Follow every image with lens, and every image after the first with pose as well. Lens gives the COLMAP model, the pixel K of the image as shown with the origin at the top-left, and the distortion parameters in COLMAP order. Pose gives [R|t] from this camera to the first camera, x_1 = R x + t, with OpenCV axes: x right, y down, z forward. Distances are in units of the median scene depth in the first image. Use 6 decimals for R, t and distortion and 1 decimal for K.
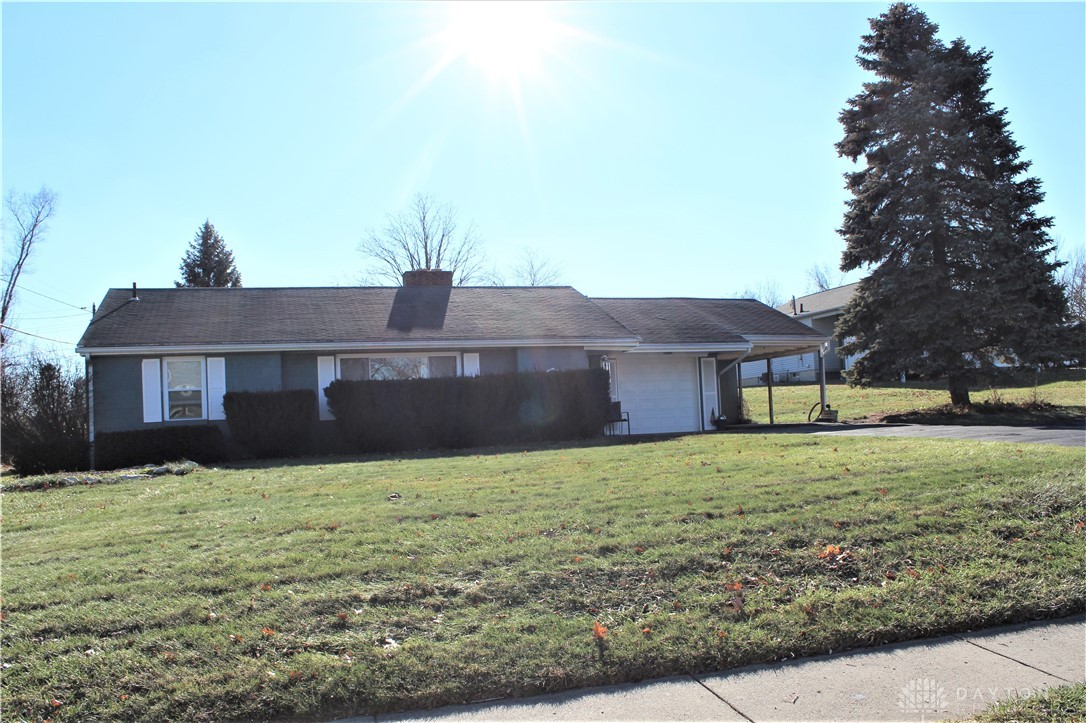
lens RADIAL K [[913.8, 0, 529.6], [0, 913.8, 376.8], [0, 0, 1]] dist [-0.162181, 0.141464]
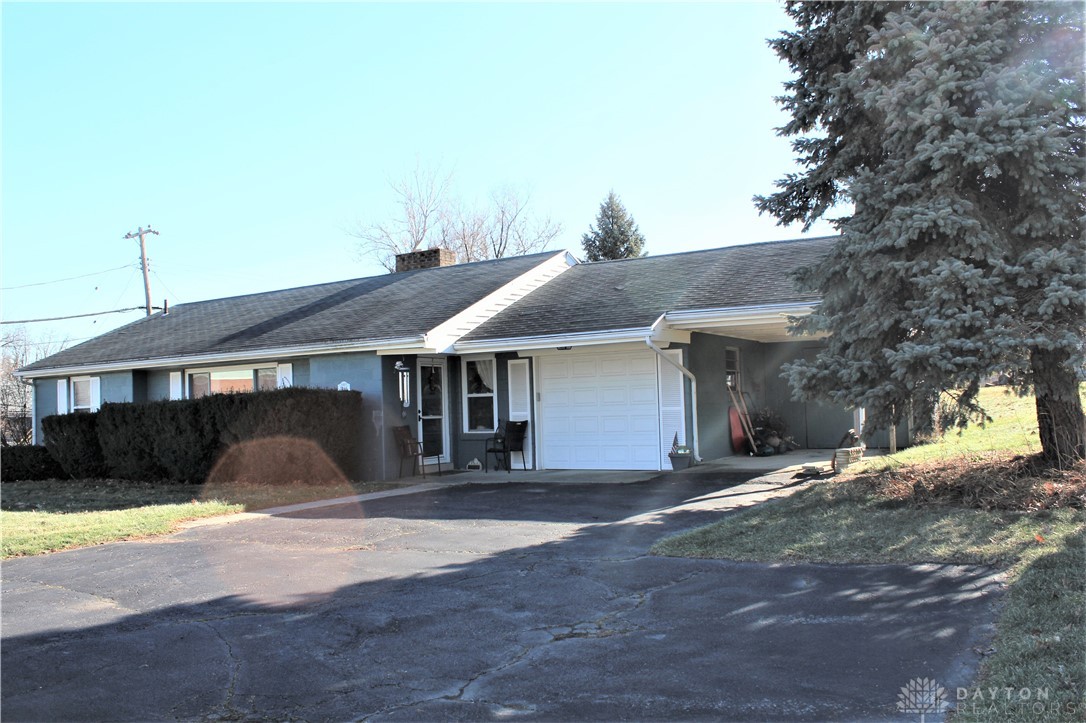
lens RADIAL K [[913.8, 0, 529.6], [0, 913.8, 376.8], [0, 0, 1]] dist [-0.162181, 0.141464]
pose [[0.670954, -0.001129, -0.741499, 0.670520], [0.042585, 0.998407, 0.037013, -0.033885], [0.740276, -0.056411, 0.669933, 0.604258]]
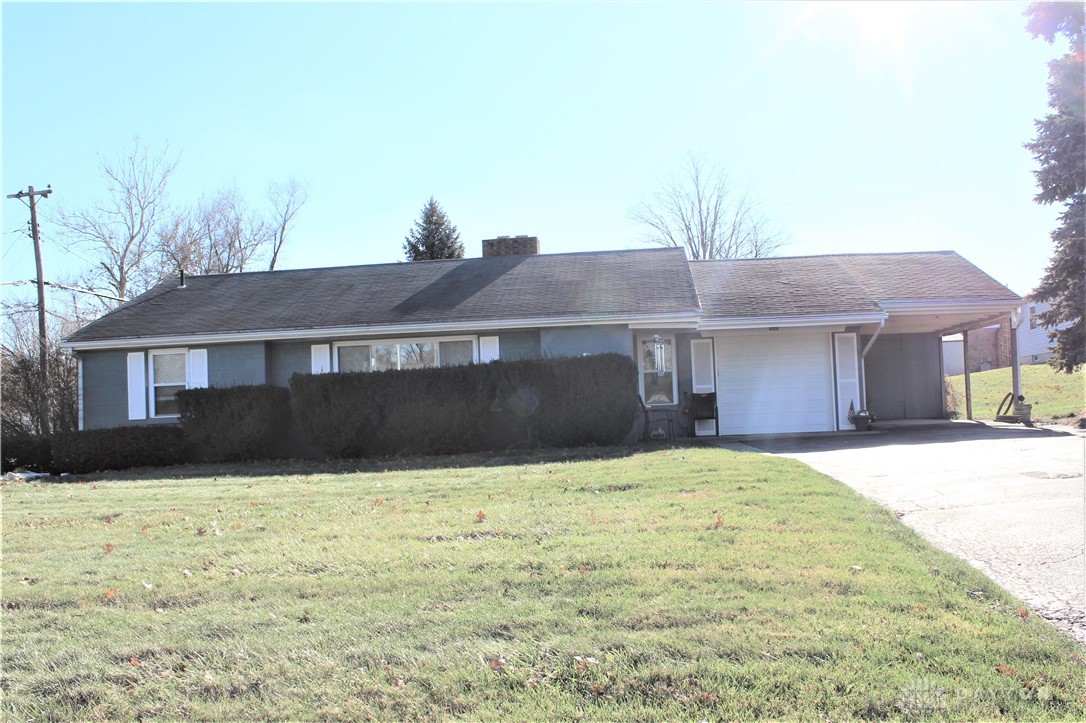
lens RADIAL K [[952.9, 0, 543.0], [0, 952.9, 361.5], [0, 0, 1]] dist [-0.171773, 0.159761]
pose [[0.925101, -0.012936, -0.379502, 0.297458], [0.017636, 0.999805, 0.008909, -0.009974], [0.379312, -0.014935, 0.925148, 0.224300]]
